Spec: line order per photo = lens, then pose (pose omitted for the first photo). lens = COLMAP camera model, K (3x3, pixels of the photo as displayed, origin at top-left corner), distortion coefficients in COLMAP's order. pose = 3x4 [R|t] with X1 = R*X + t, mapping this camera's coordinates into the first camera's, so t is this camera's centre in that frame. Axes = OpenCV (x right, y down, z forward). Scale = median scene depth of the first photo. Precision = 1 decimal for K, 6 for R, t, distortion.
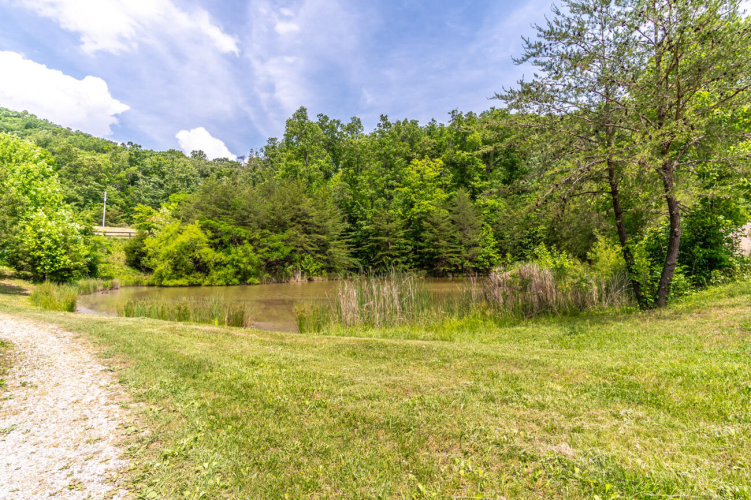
lens RADIAL K [[459.3, 0, 375.5], [0, 459.3, 250.0], [0, 0, 1]] dist [0.000382, 0.000012]
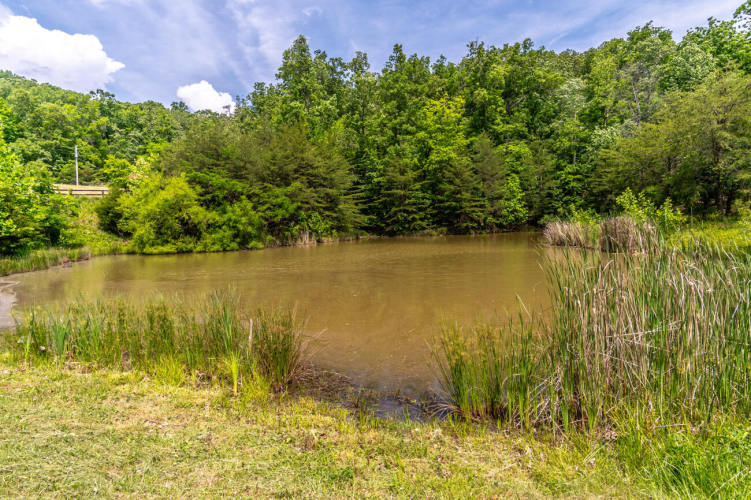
lens RADIAL K [[459.3, 0, 375.5], [0, 459.3, 250.0], [0, 0, 1]] dist [0.000382, 0.000012]
pose [[0.999468, -0.024238, 0.021805, -0.054560], [0.022113, 0.995428, 0.092916, 0.003292], [-0.023958, -0.092385, 0.995435, 0.136460]]
